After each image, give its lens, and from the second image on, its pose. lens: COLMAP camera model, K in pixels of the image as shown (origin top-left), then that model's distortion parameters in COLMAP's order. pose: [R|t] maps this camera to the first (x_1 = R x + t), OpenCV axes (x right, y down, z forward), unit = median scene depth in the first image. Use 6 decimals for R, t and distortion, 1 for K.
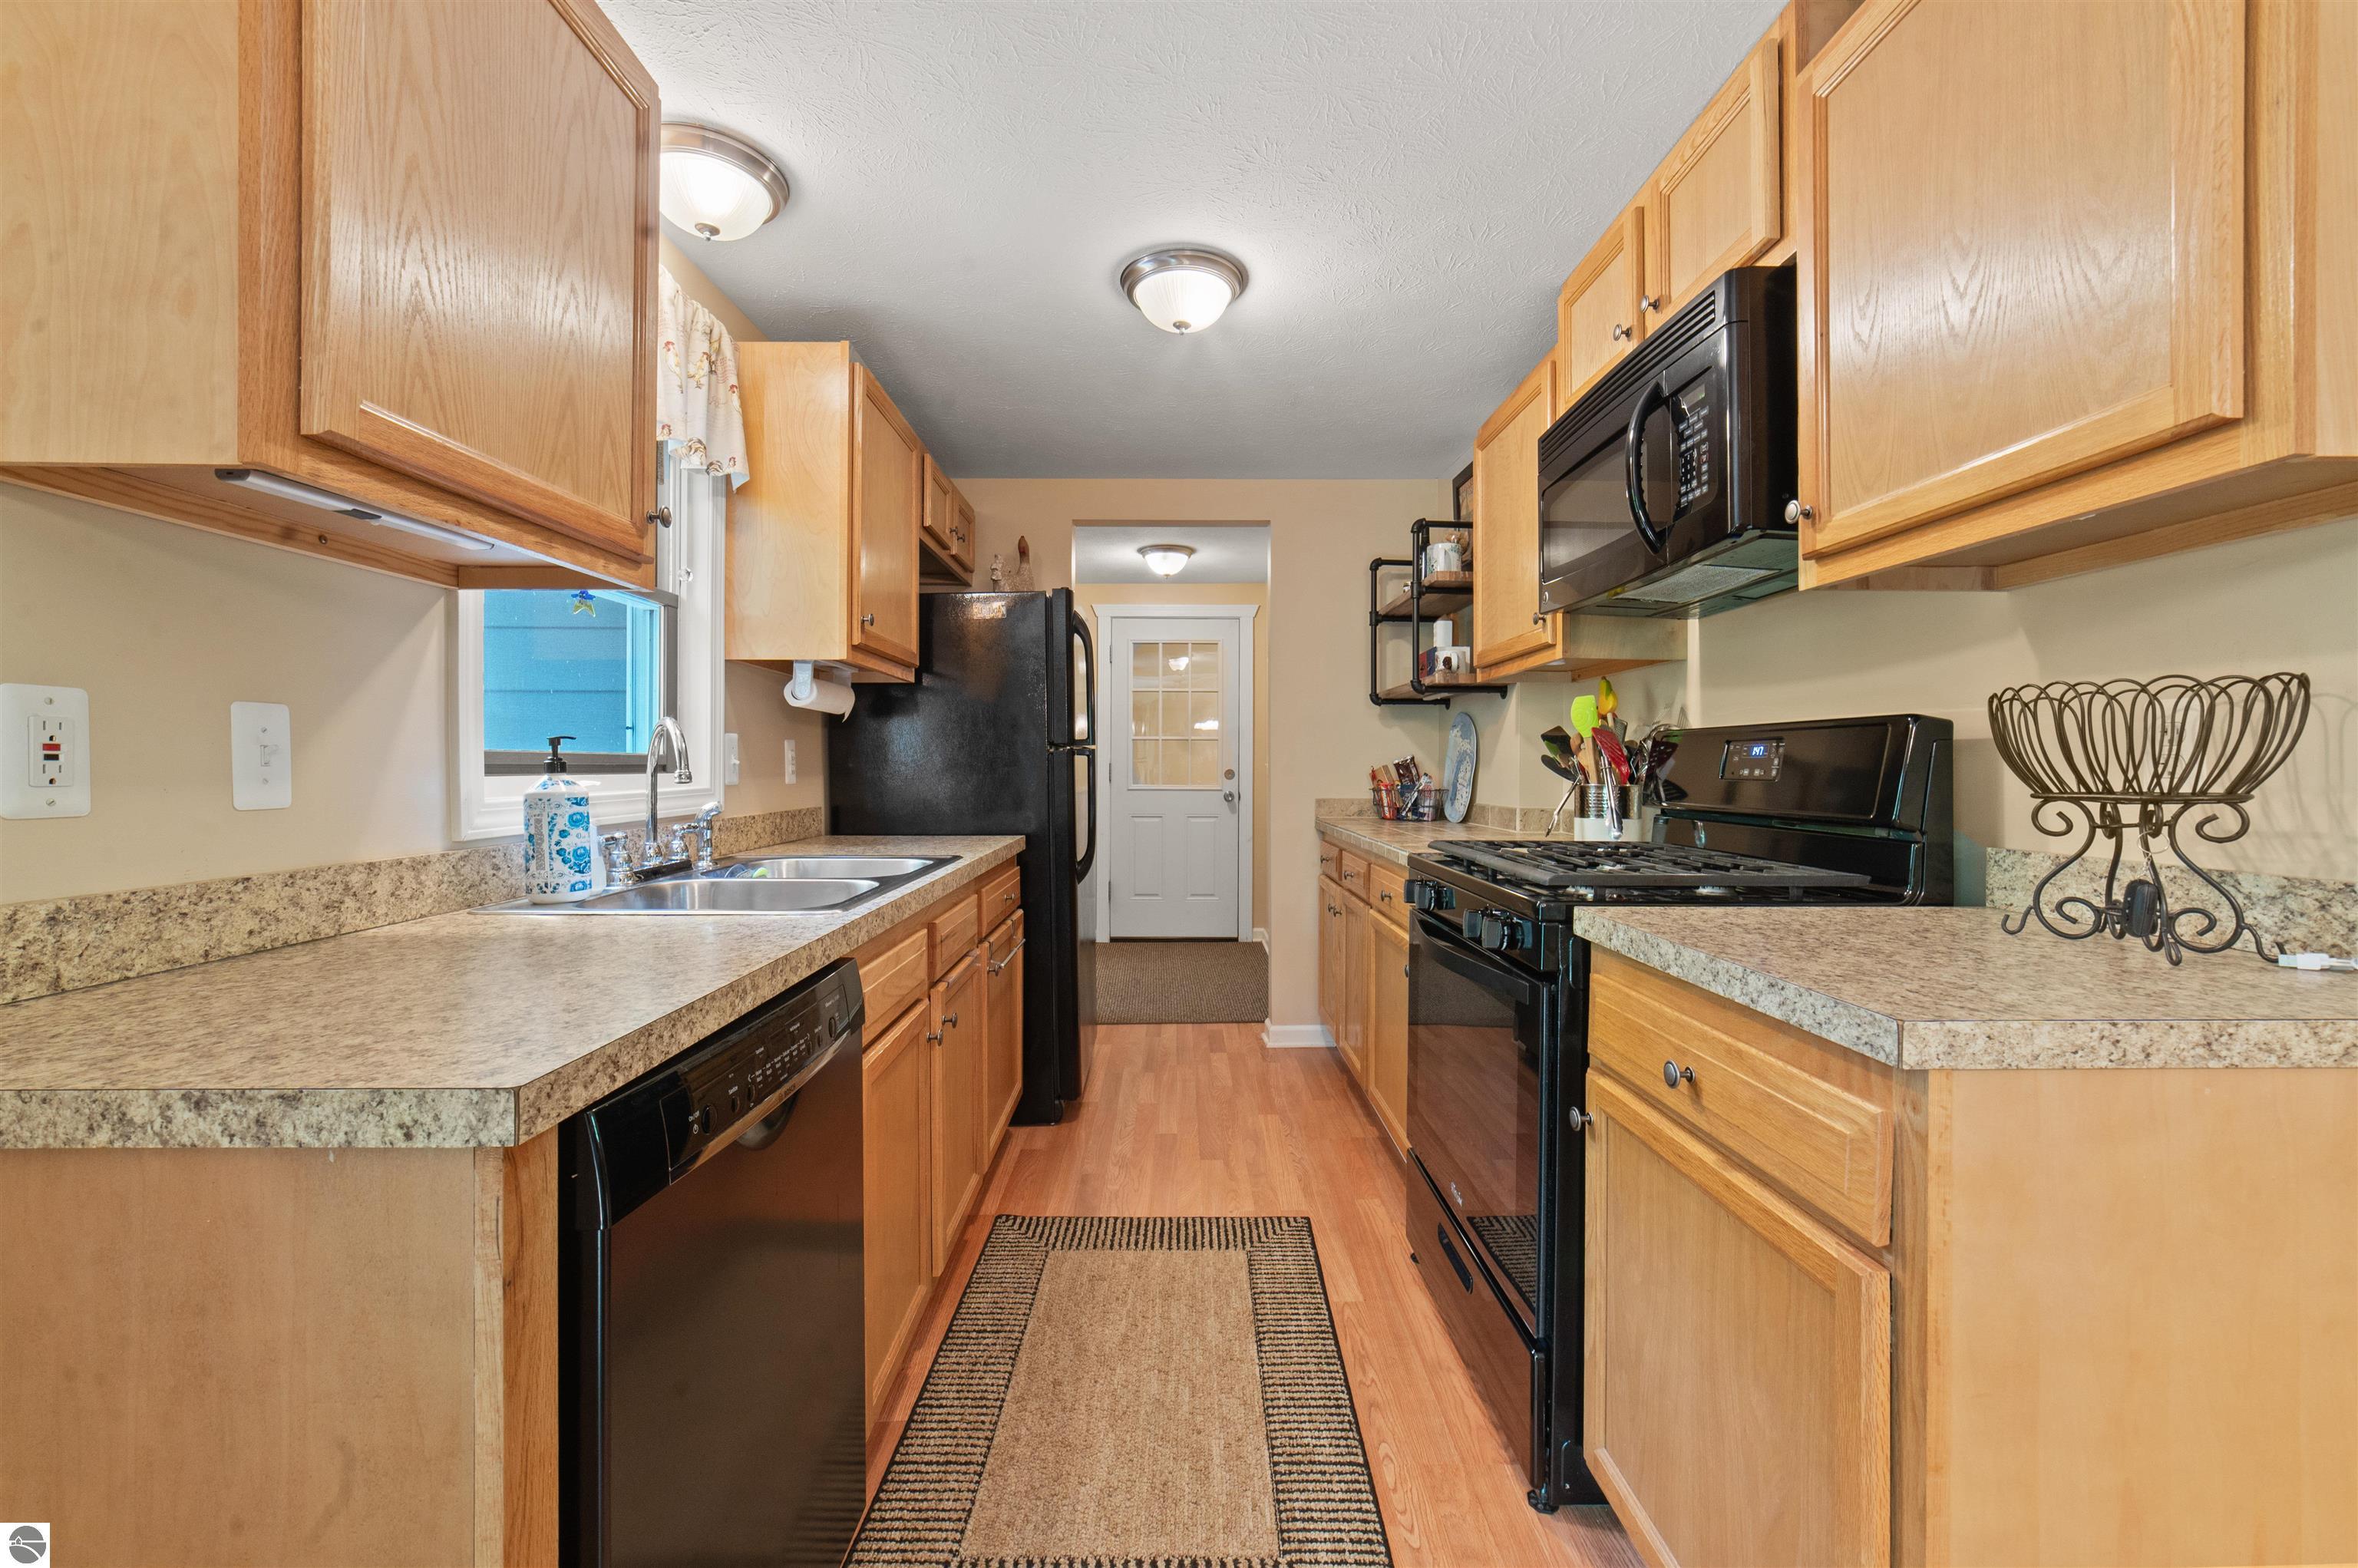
lens RADIAL K [[937.3, 0, 1169.4], [0, 937.3, 761.2], [0, 0, 1]] dist [-0.012045, 0.000165]
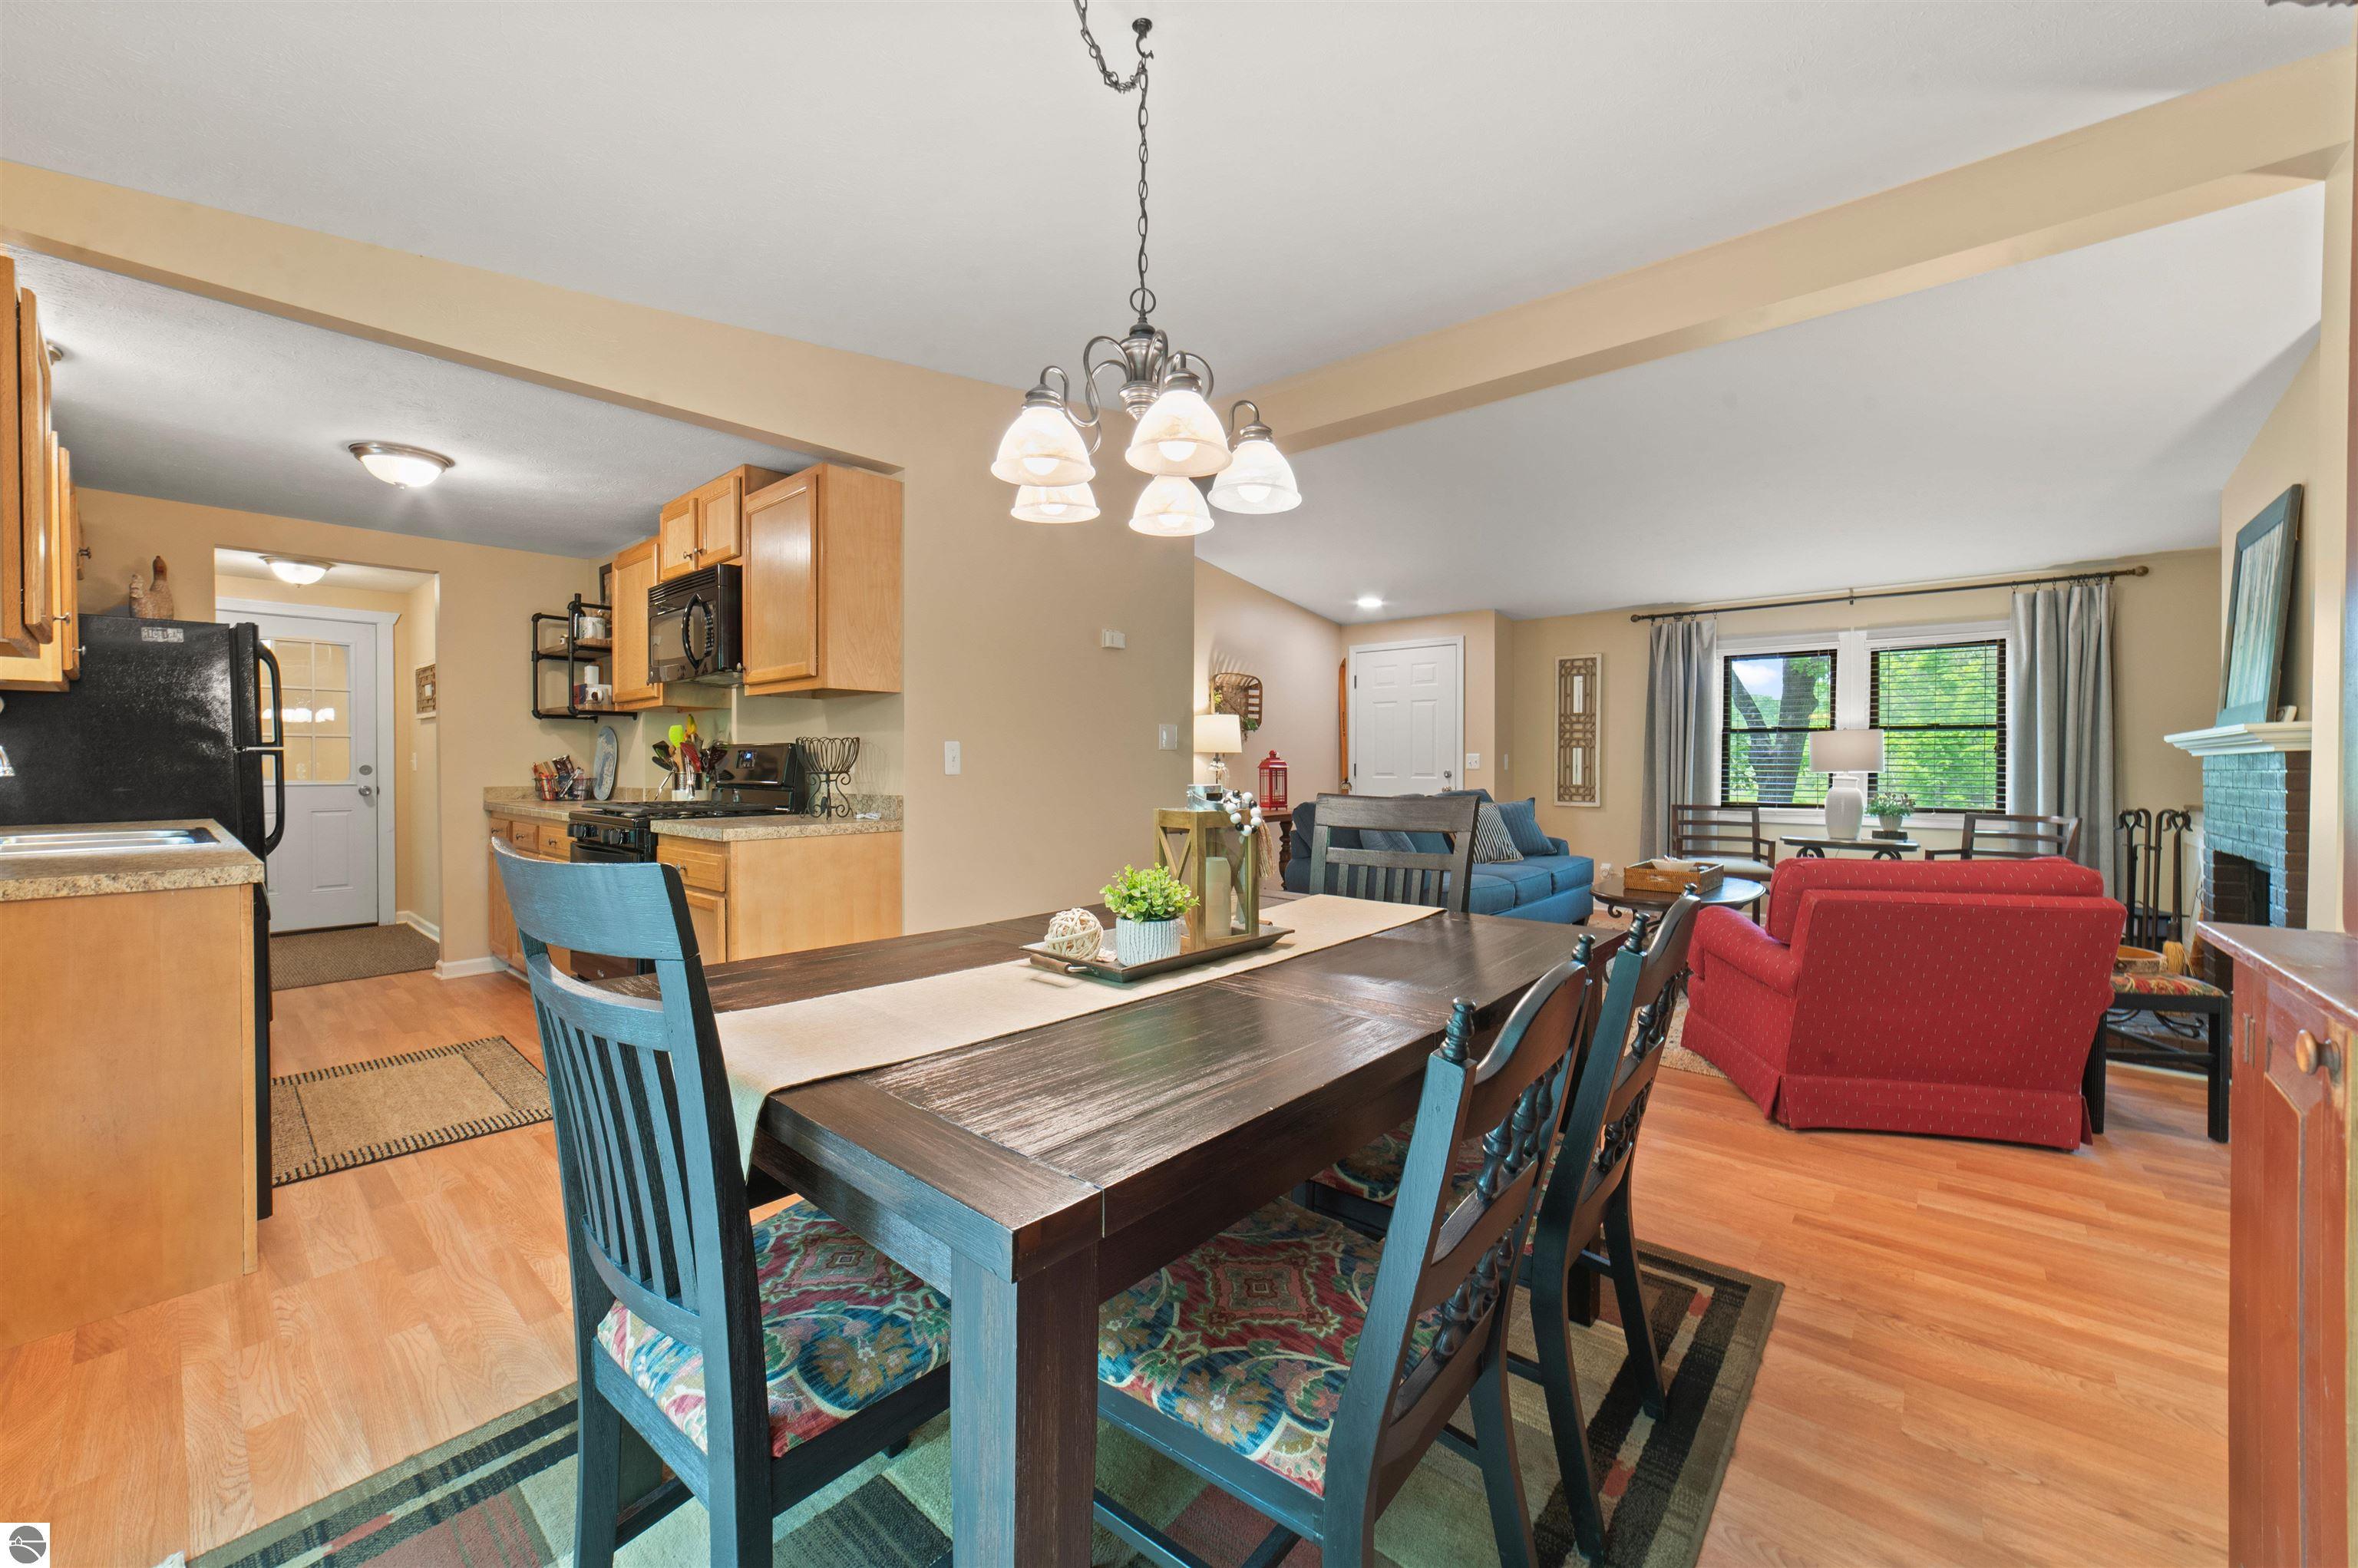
lens RADIAL K [[906.1, 0, 1182.2], [0, 906.1, 772.4], [0, 0, 1]] dist [-0.009039, 0.000058]
pose [[0.653642, -0.010426, 0.756732, -0.274121], [-0.002754, 0.999866, 0.016154, -0.007070], [-0.756799, -0.012643, 0.653526, -0.980548]]
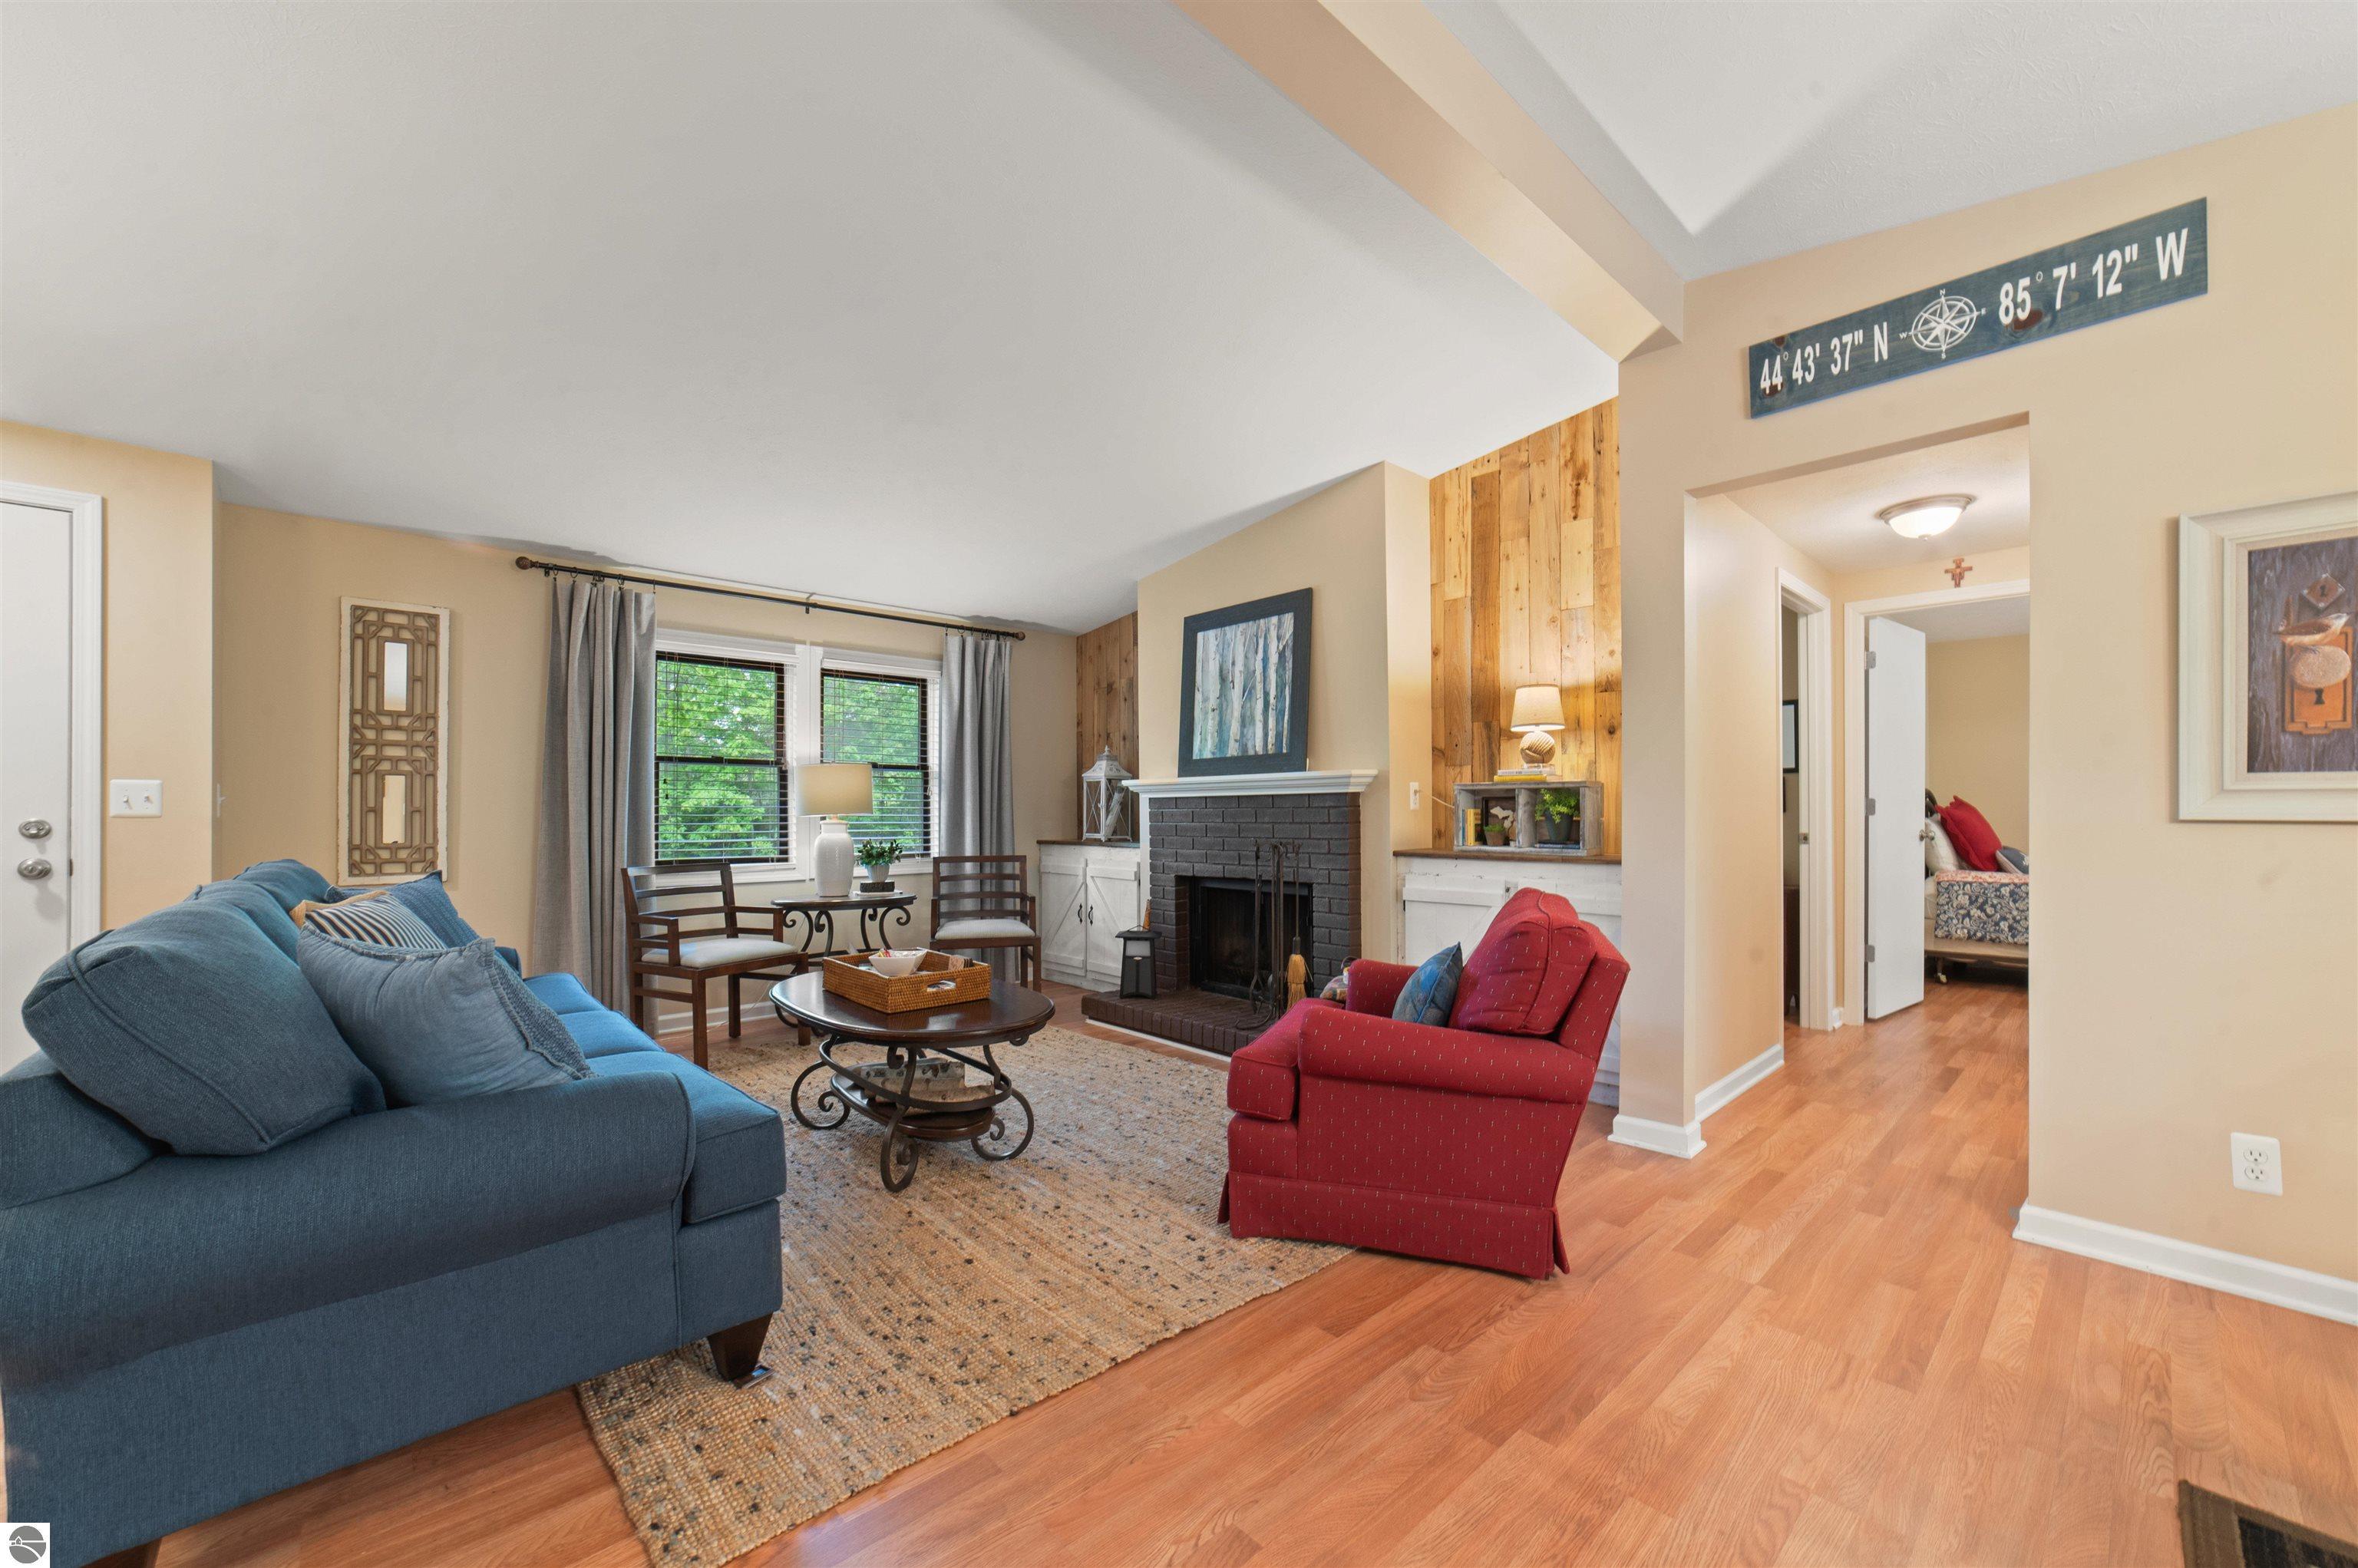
lens RADIAL K [[924.1, 0, 1178.6], [0, 924.1, 806.1], [0, 0, 1]] dist [-0.024681, 0.010324]
pose [[-0.674396, 0.002535, 0.738365, 0.775948], [-0.002617, 0.999980, -0.005823, 0.019571], [-0.738365, -0.005859, -0.674376, 0.133760]]
